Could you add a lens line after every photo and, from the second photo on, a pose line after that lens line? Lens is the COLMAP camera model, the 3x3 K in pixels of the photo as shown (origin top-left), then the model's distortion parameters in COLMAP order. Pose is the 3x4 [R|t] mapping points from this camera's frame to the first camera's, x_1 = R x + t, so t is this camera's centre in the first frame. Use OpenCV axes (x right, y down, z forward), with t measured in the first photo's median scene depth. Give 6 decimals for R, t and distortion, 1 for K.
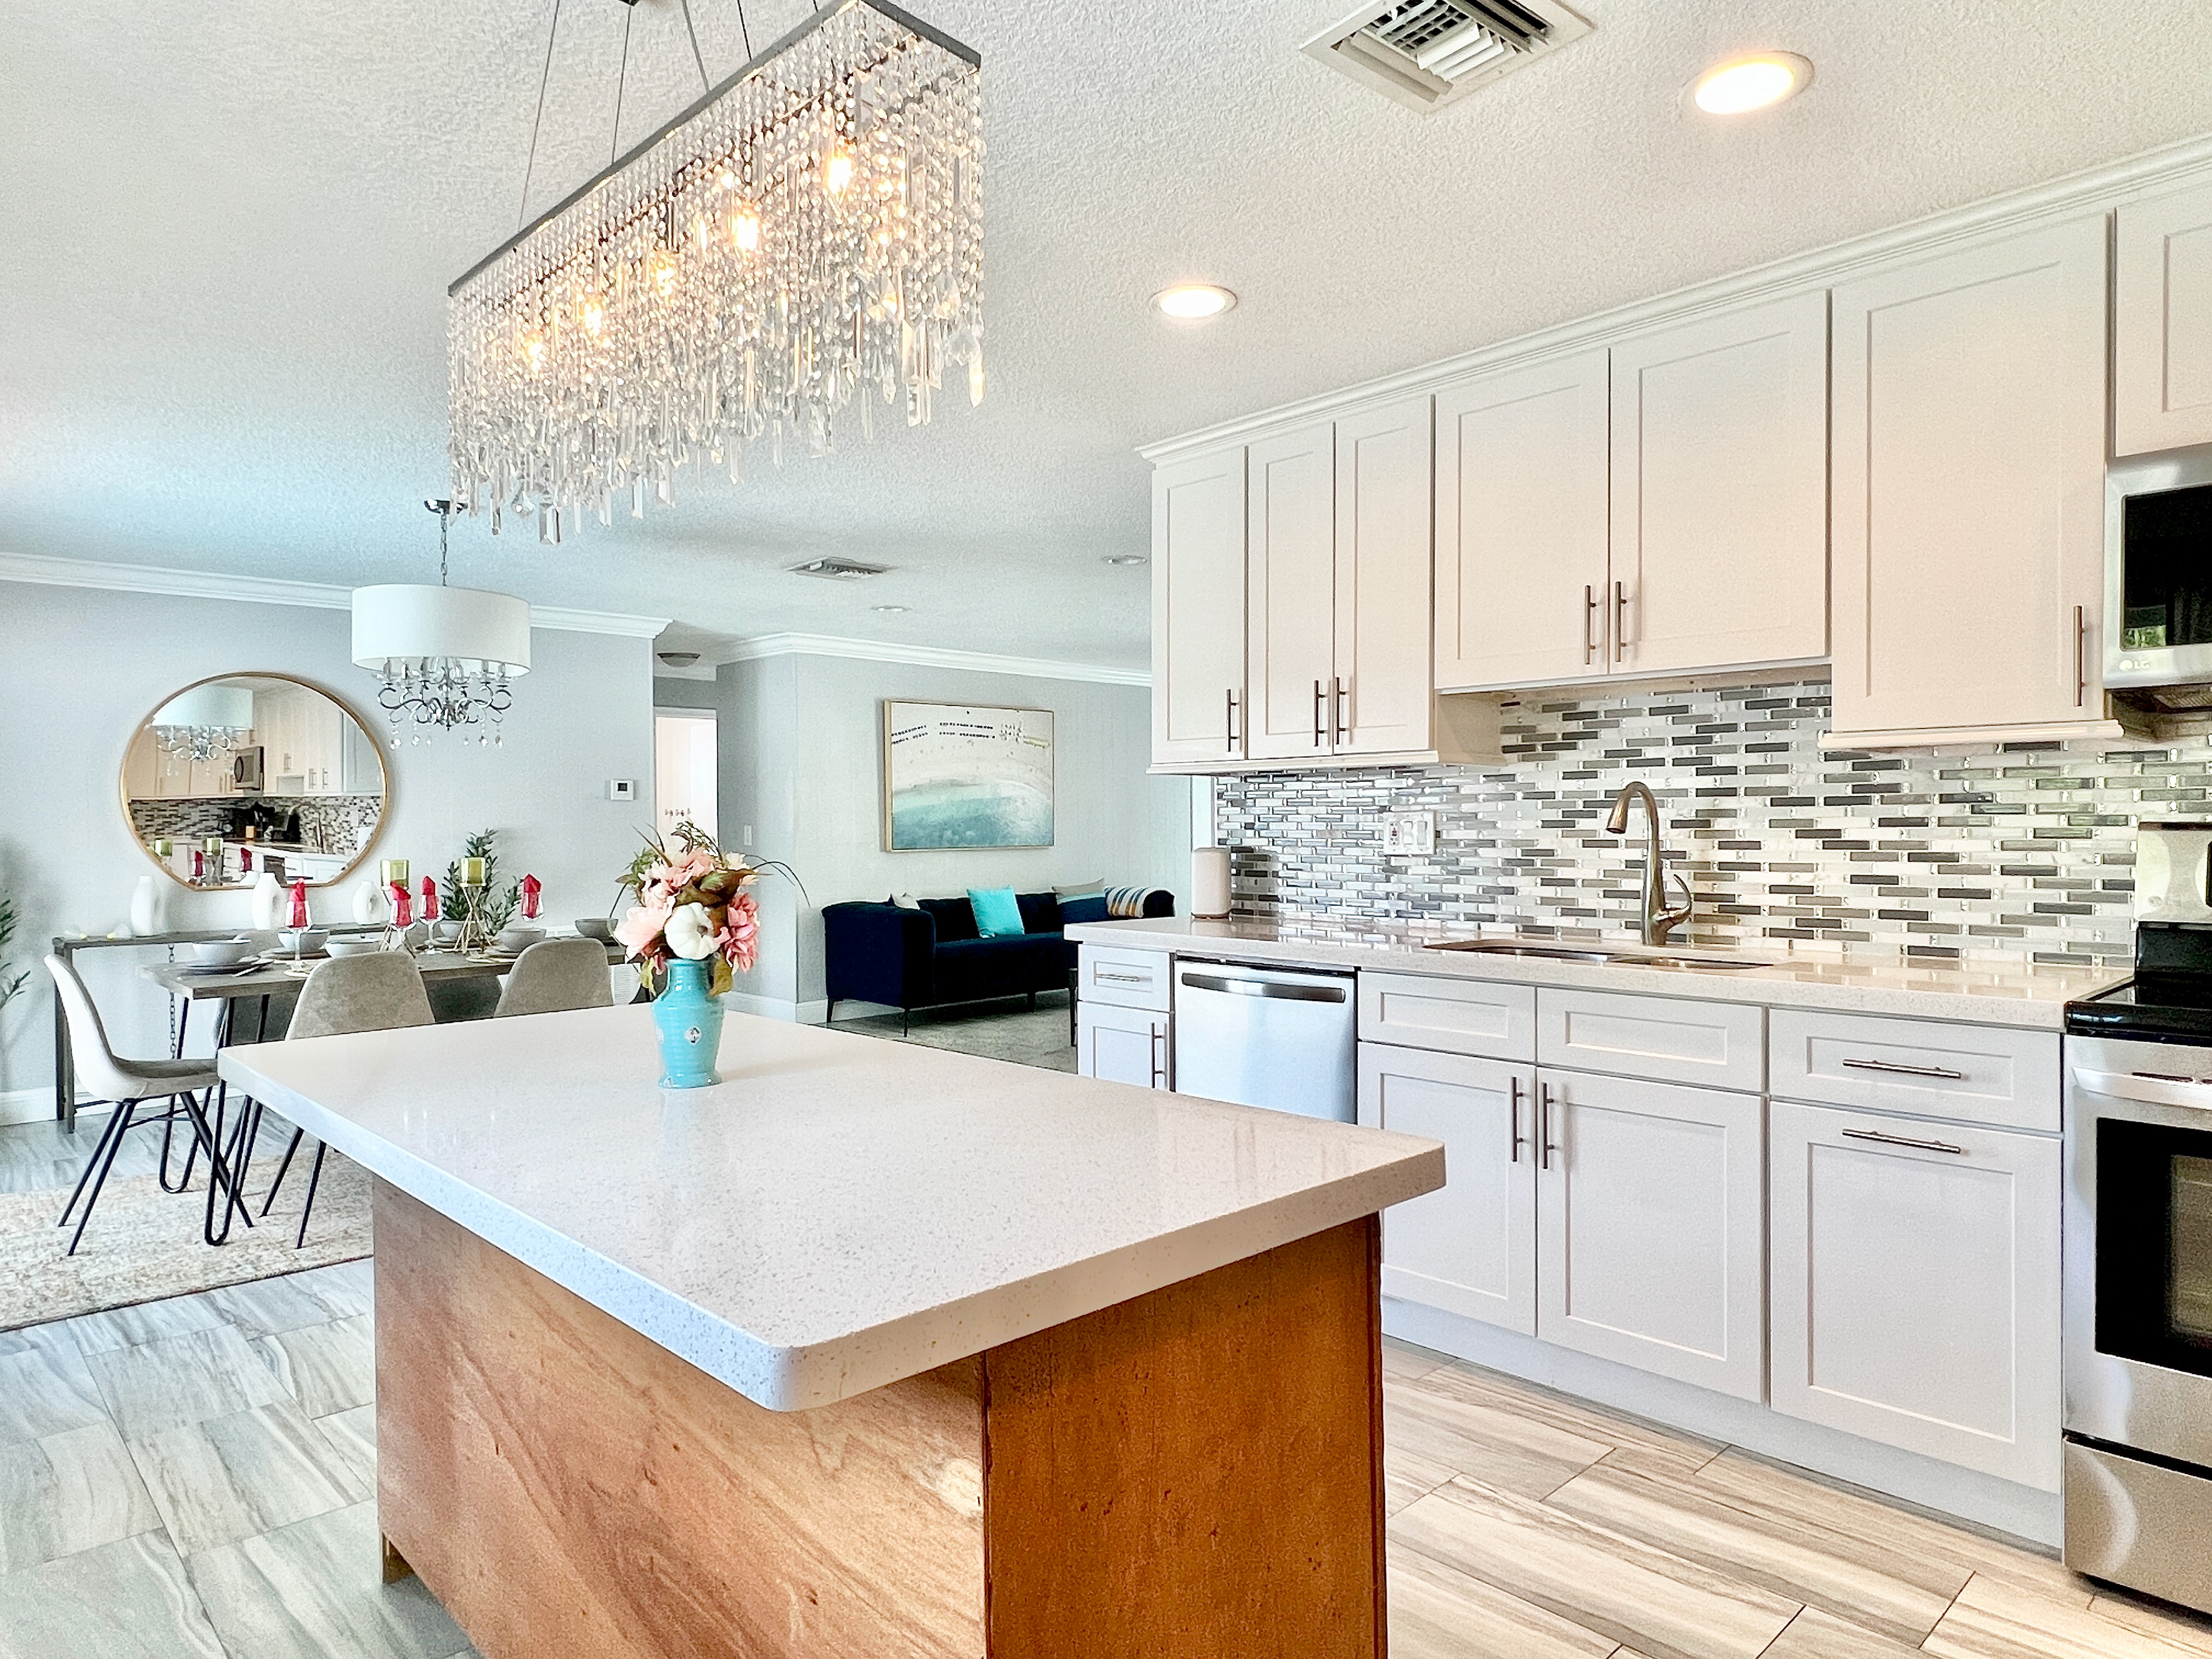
lens RADIAL K [[1338.0, 0, 1096.7], [0, 1338.0, 845.5], [0, 0, 1]] dist [-0.002264, 0.001007]
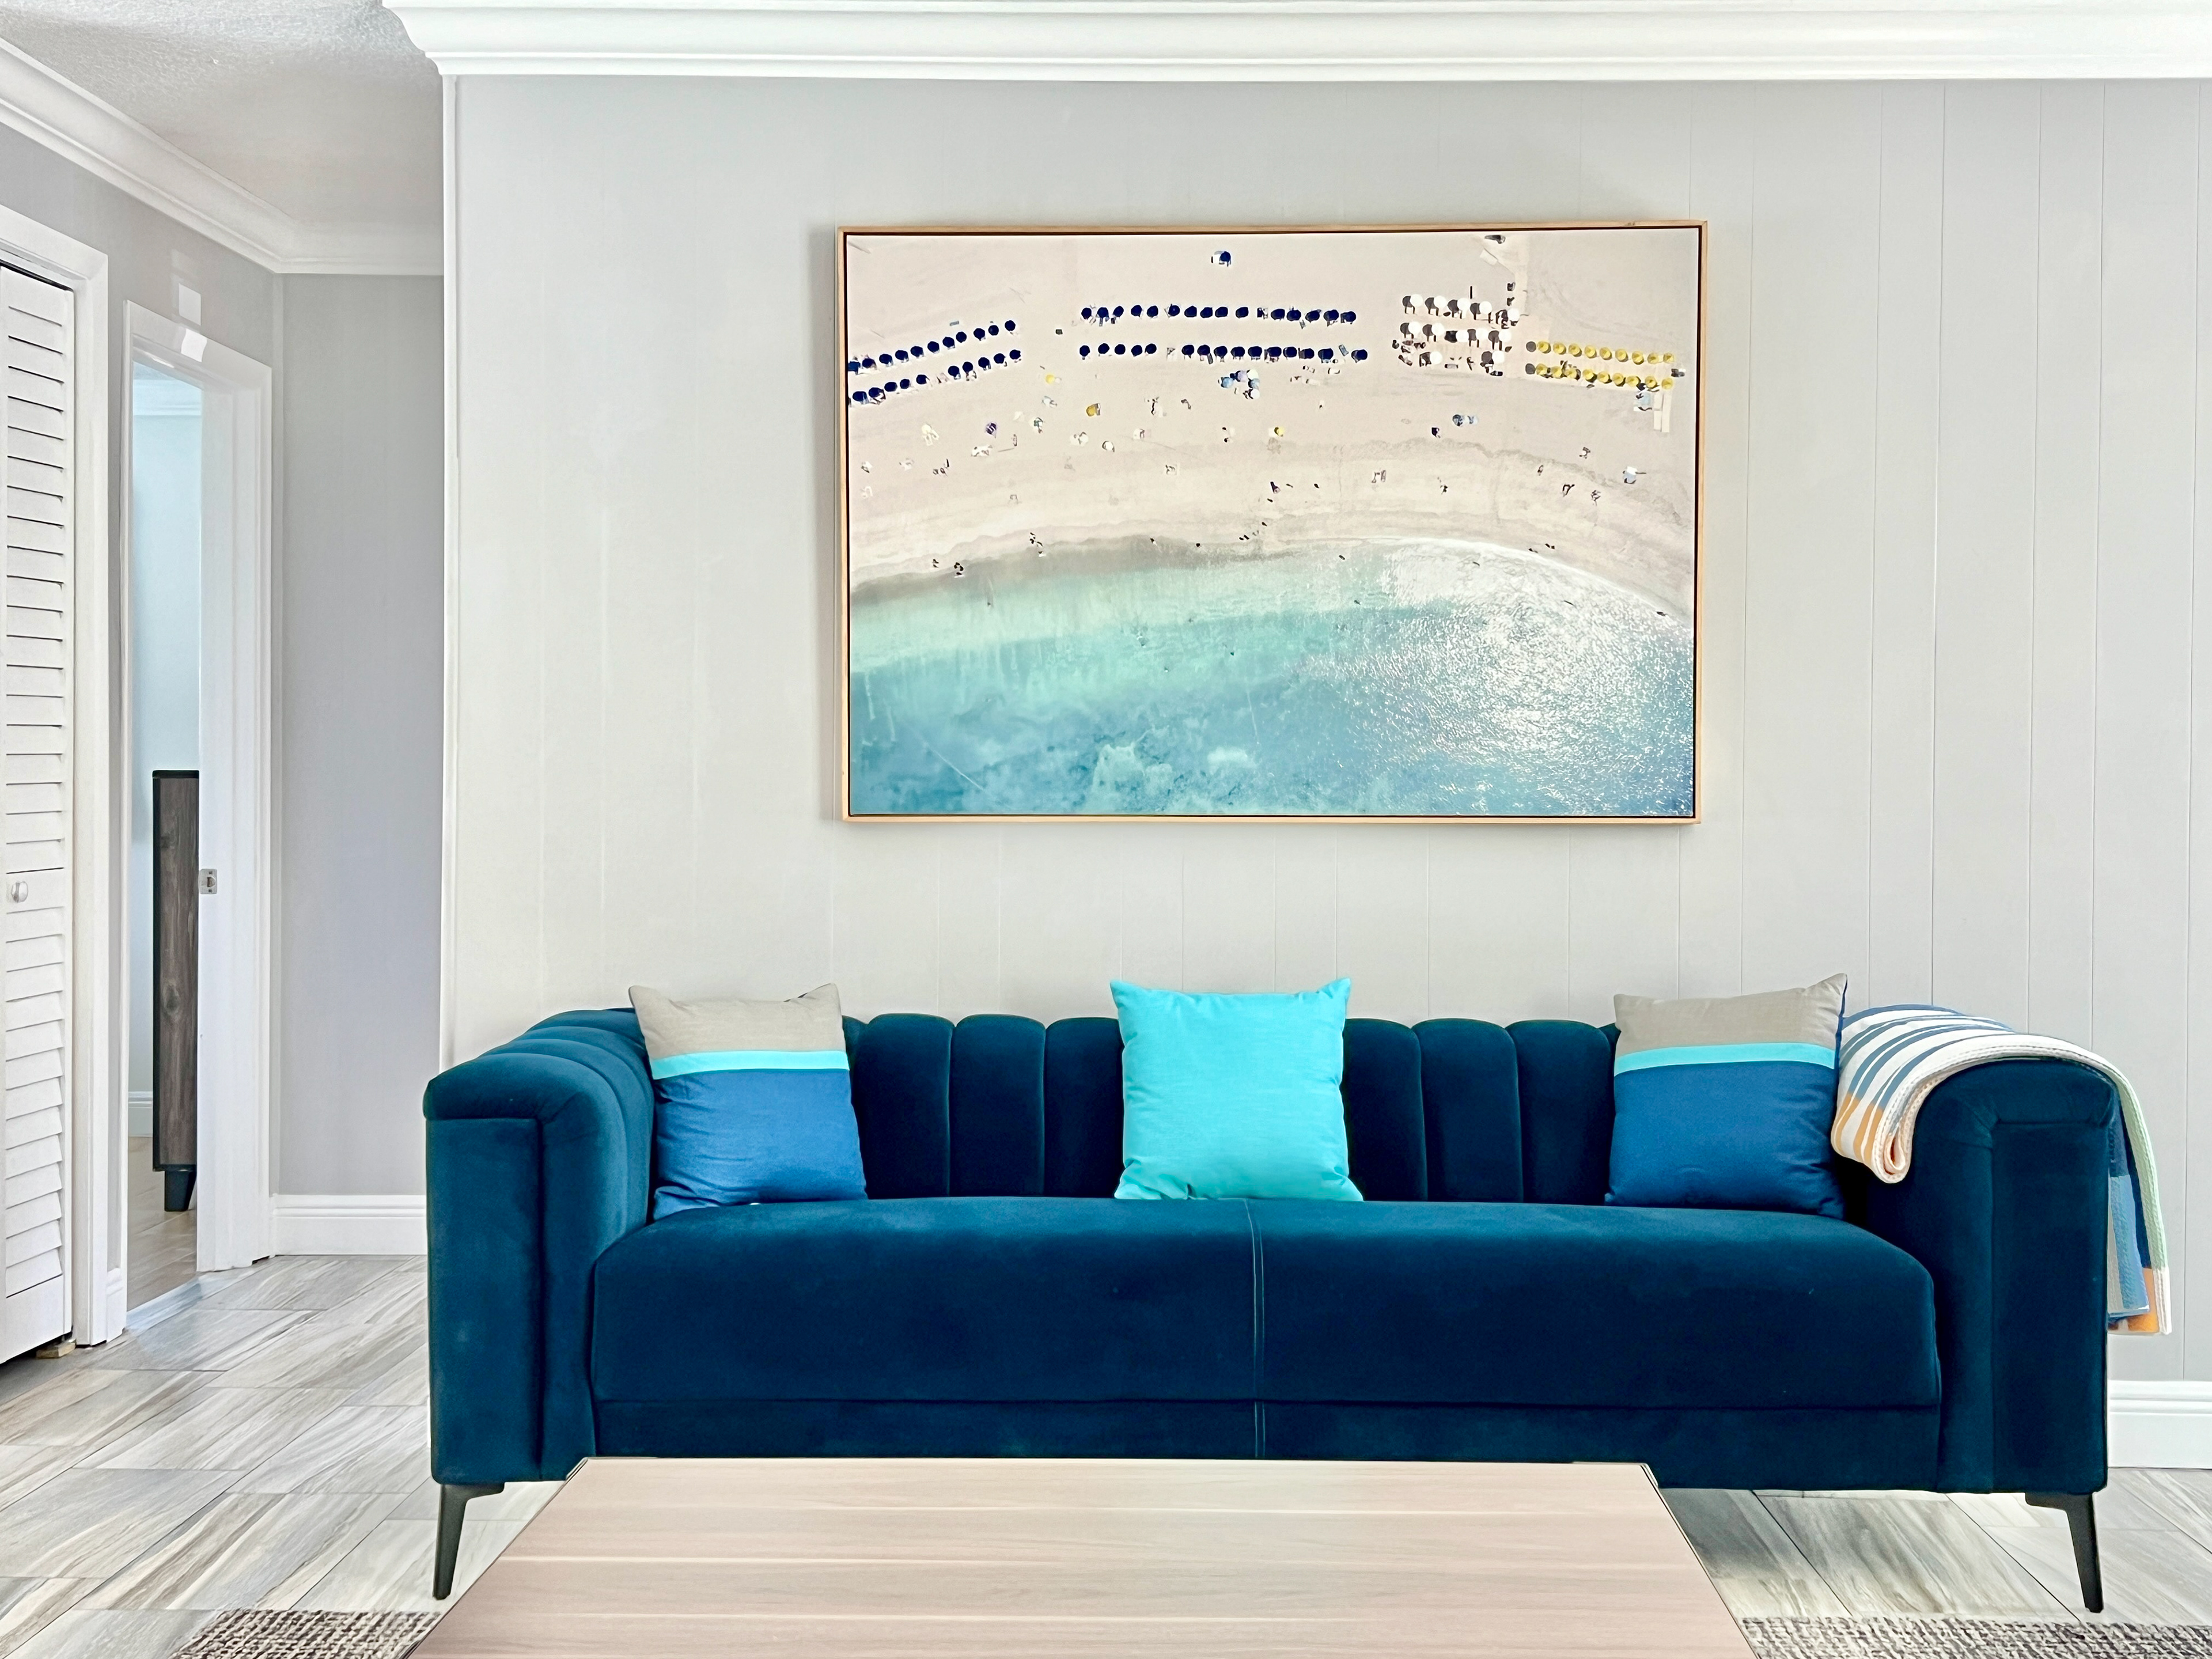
lens RADIAL K [[2734.7, 0, 1106.0], [0, 2734.7, 829.5], [0, 0, 1]] dist [0.086209, -0.006218]
pose [[0.703220, 0.028643, -0.710395, 0.457726], [-0.020829, 0.999589, 0.019685, -0.009696], [0.710667, 0.000954, 0.703528, 1.188439]]
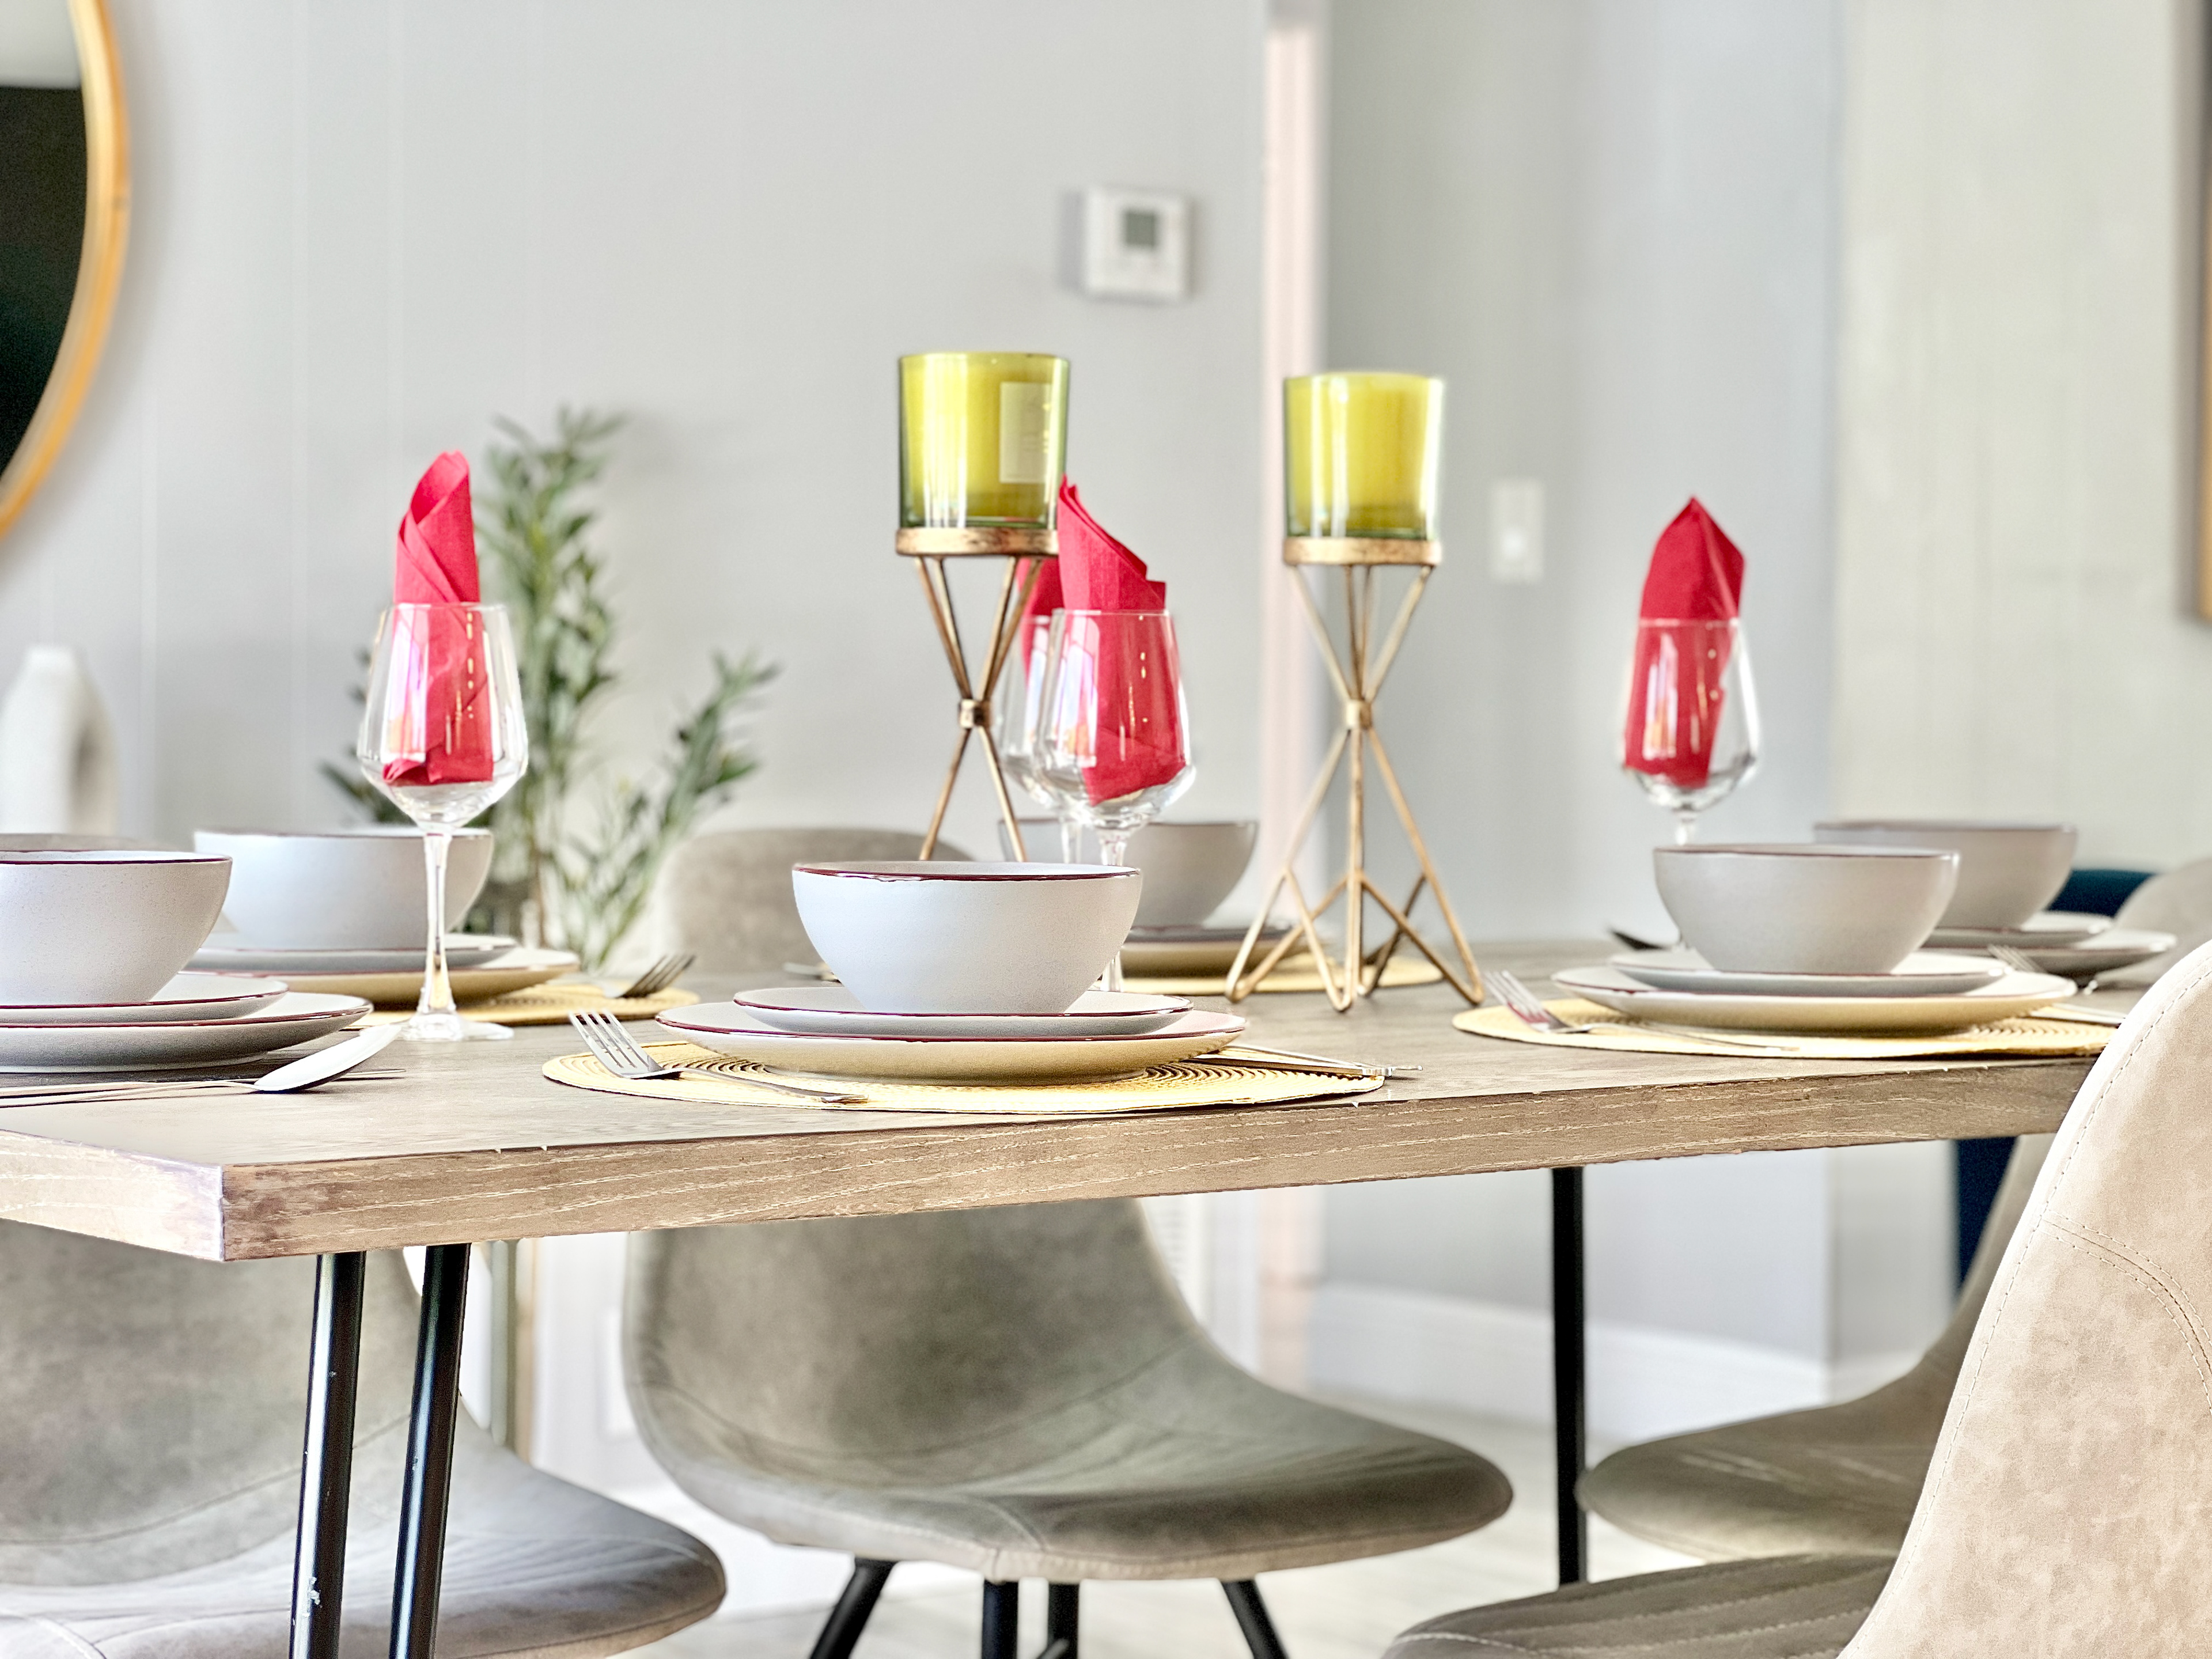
lens RADIAL K [[4966.2, 0, 1106.0], [0, 4966.2, 829.5], [0, 0, 1]] dist [0.055274, 0.059685]
pose [[0.994418, 0.015942, -0.104299, -0.435037], [-0.015545, 0.999868, 0.004620, 0.062640], [0.104359, -0.002972, 0.994535, 0.426867]]
